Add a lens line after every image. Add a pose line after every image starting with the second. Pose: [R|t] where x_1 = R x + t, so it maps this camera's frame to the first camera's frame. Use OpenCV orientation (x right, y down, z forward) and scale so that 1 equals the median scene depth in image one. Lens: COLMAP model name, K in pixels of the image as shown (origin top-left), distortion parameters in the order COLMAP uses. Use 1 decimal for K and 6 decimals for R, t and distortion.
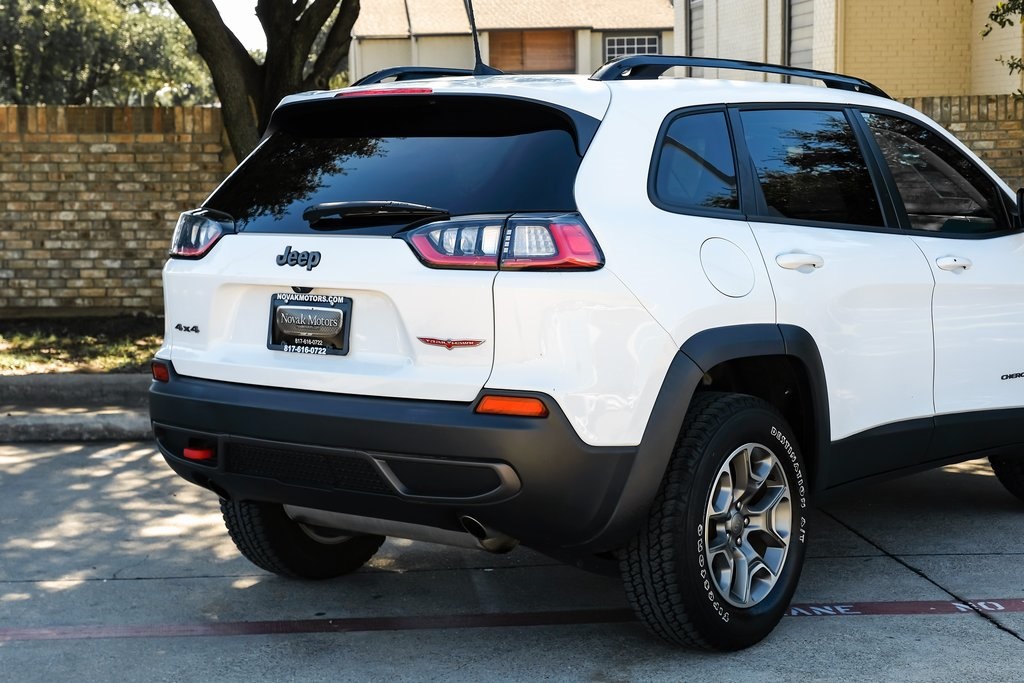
lens RADIAL K [[1855.4, 0, 496.5], [0, 1855.4, 342.5], [0, 0, 1]] dist [-0.018032, 0.344214]
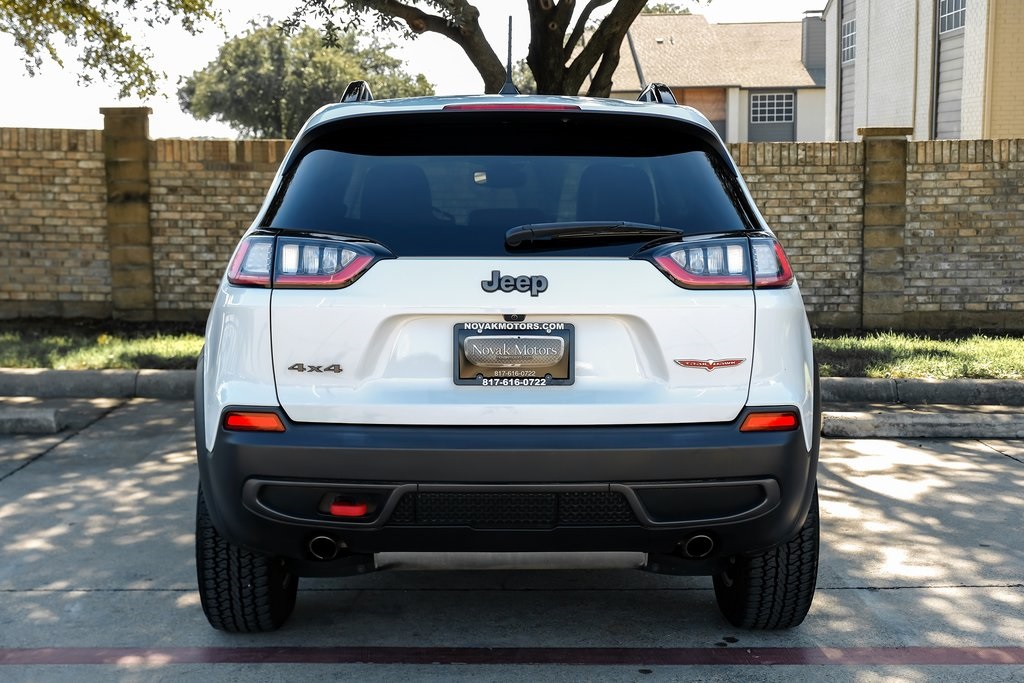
lens RADIAL K [[1426.6, 0, 507.9], [0, 1426.6, 347.2], [0, 0, 1]] dist [0.032826, 0.046685]
pose [[0.996634, 0.017193, -0.080154, -0.065622], [-0.016479, 0.999818, 0.009572, -0.006252], [0.080304, -0.008219, 0.996736, 0.099153]]
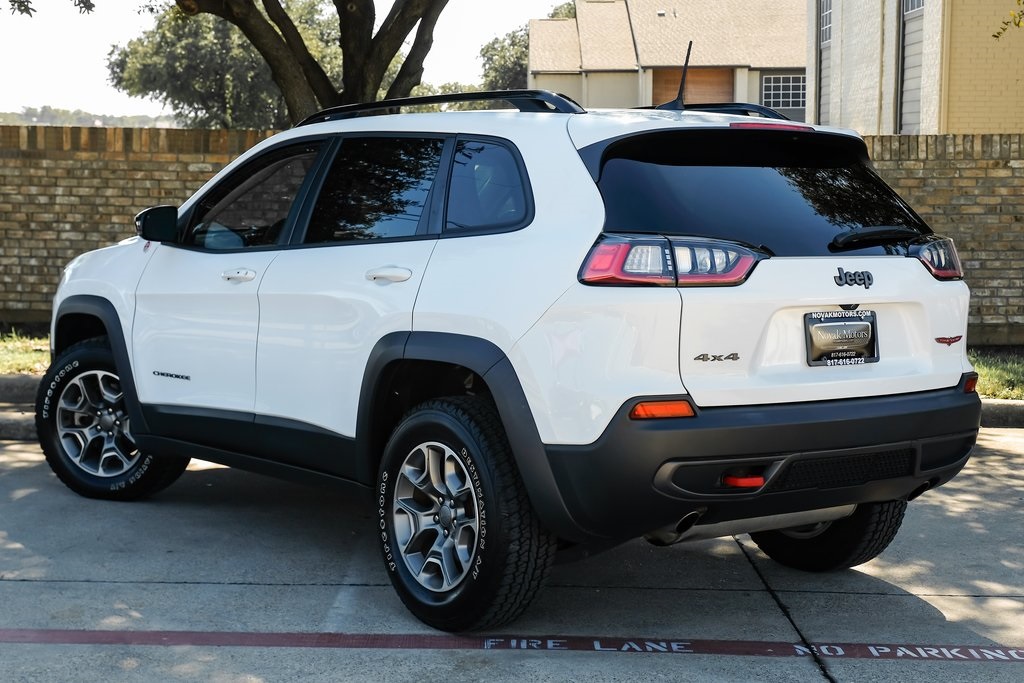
lens RADIAL K [[1698.4, 0, 524.0], [0, 1698.4, 304.7], [0, 0, 1]] dist [0.010359, 0.118740]
pose [[0.993947, 0.029007, -0.105959, 0.082777], [-0.032023, 0.999126, -0.026873, -0.004315], [0.105087, 0.030103, 0.994007, 0.038563]]
